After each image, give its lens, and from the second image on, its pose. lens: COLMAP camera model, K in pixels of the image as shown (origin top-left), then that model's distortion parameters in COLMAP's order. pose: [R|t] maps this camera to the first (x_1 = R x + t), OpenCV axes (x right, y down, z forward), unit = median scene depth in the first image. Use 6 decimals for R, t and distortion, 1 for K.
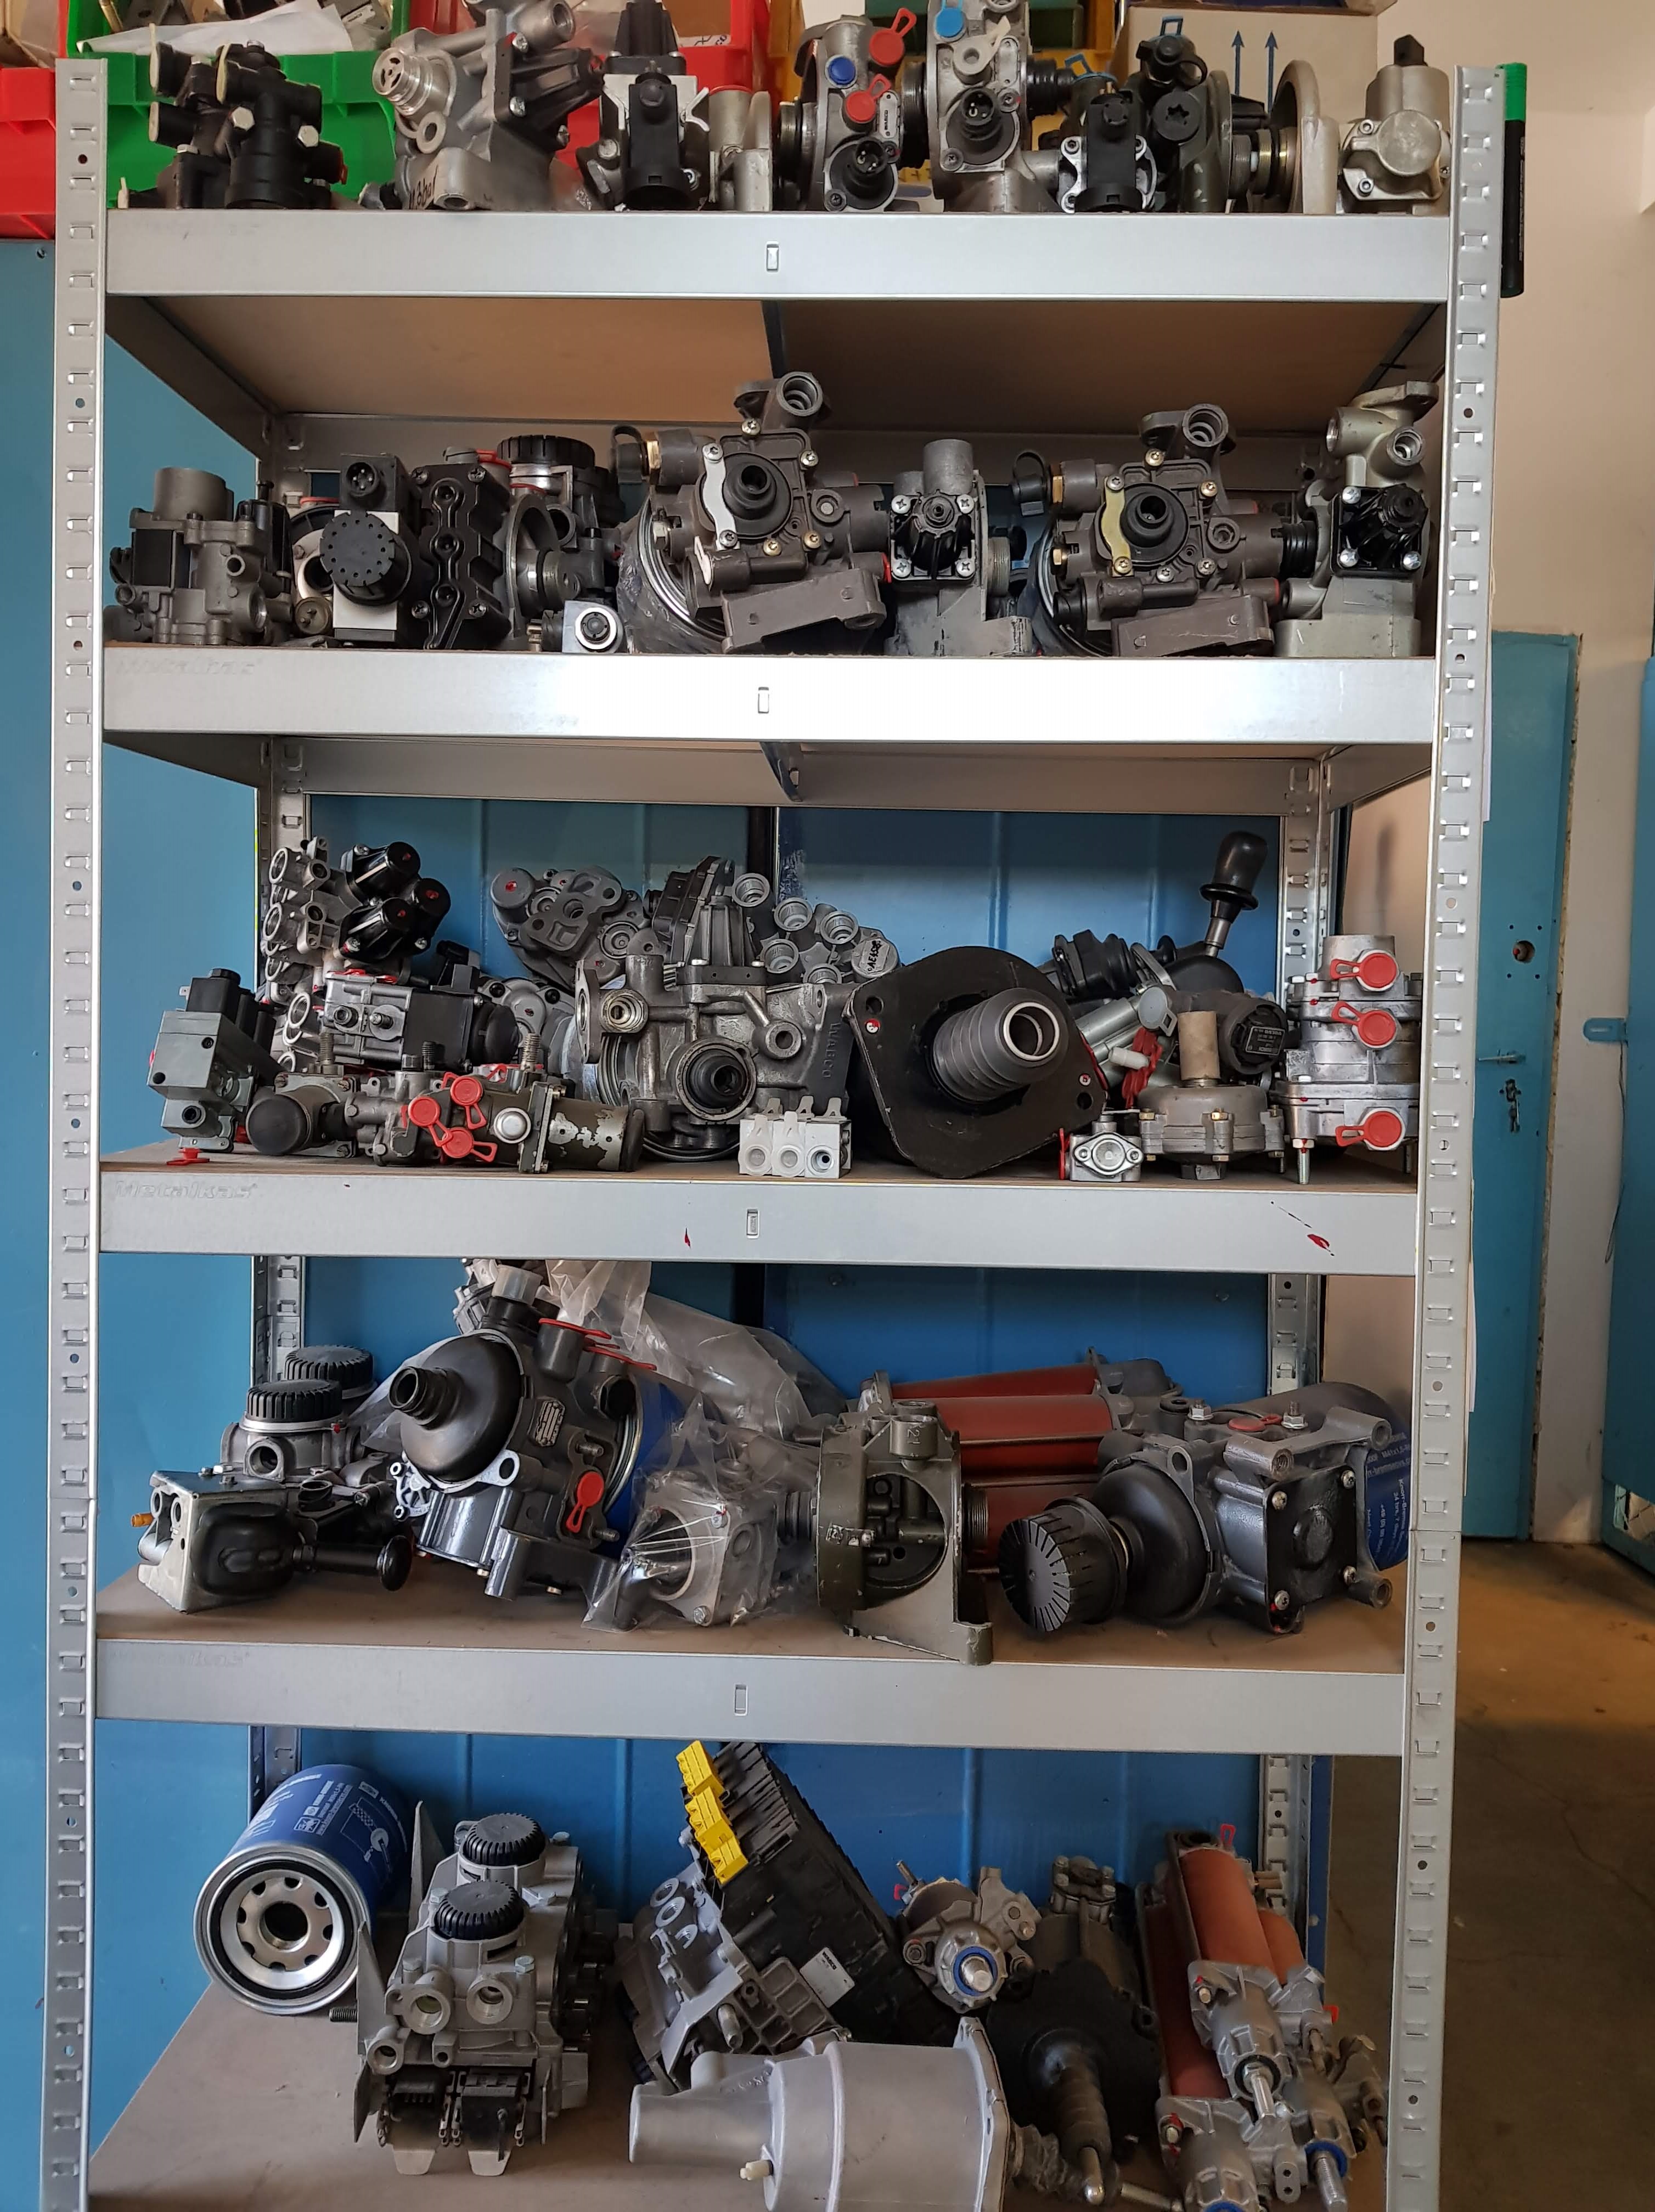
lens RADIAL K [[1704.5, 0, 855.0], [0, 1704.5, 1075.4], [0, 0, 1]] dist [0.101384, -0.191337]
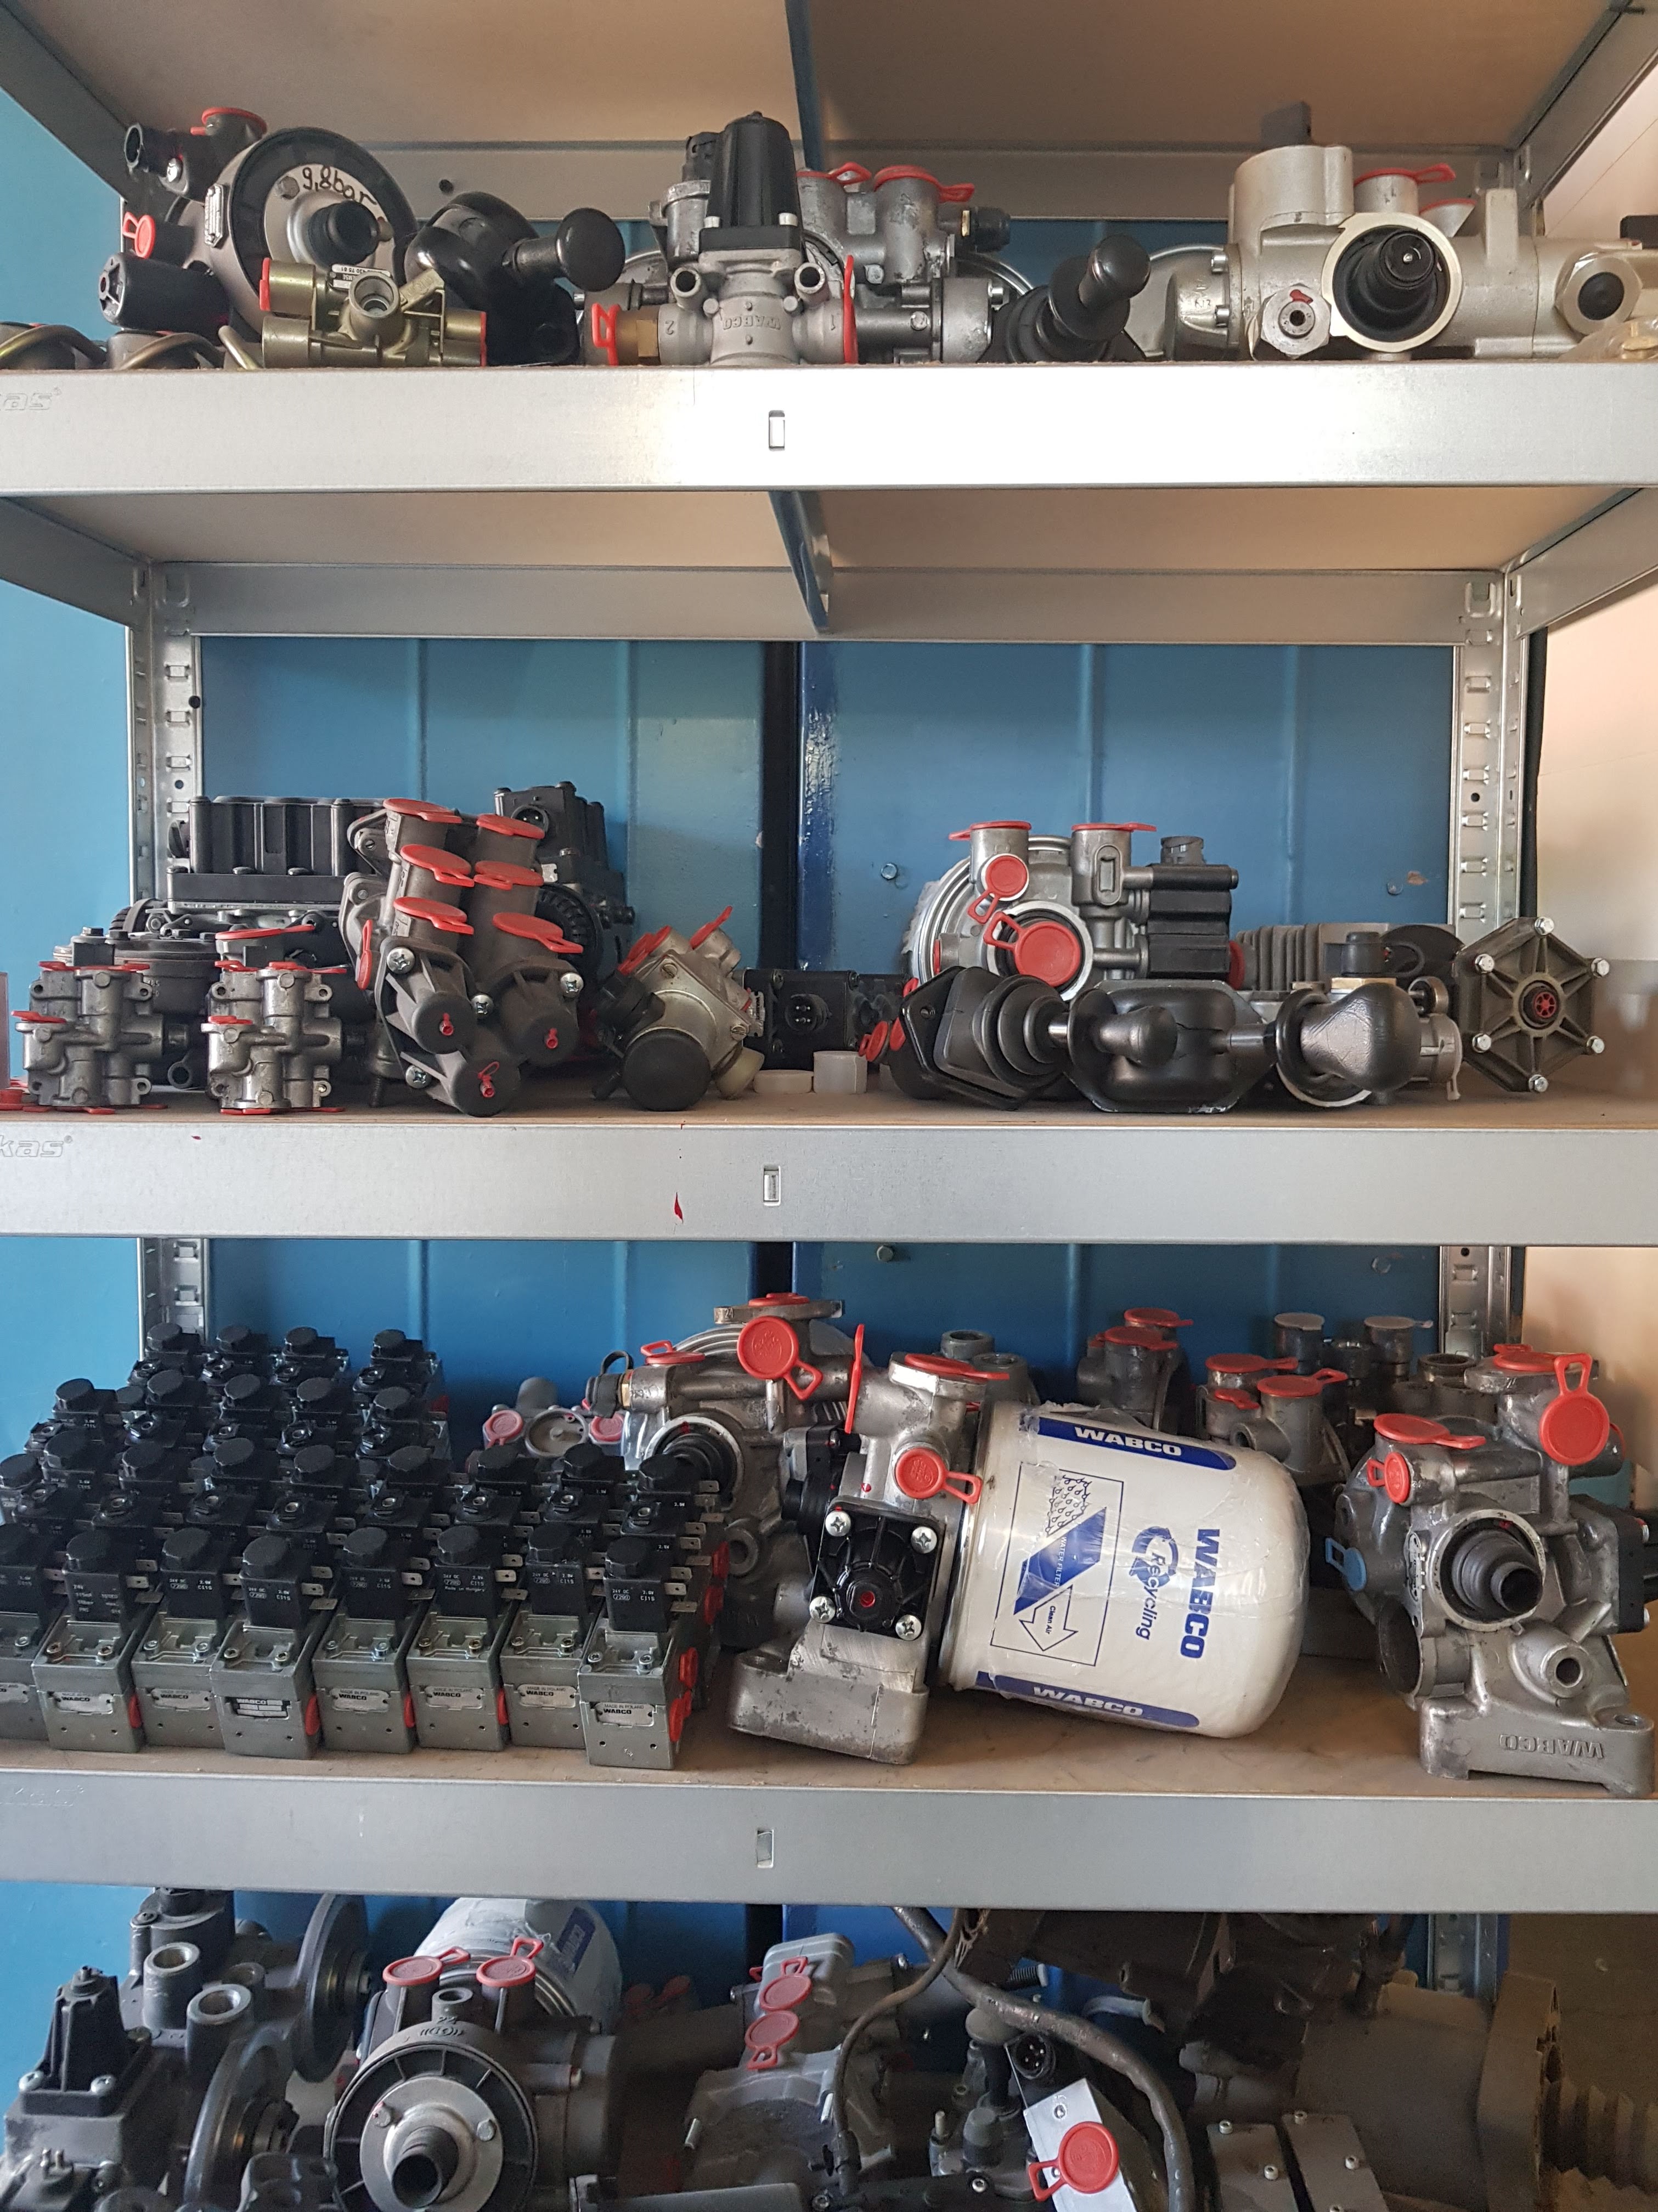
lens RADIAL K [[1704.3, 0, 856.5], [0, 1704.3, 1075.4], [0, 0, 1]] dist [0.101384, -0.191337]
pose [[0.999653, -0.012286, -0.023284, -0.004946], [0.013035, 0.999393, 0.032305, 0.013724], [0.022873, -0.032598, 0.999207, 0.219781]]
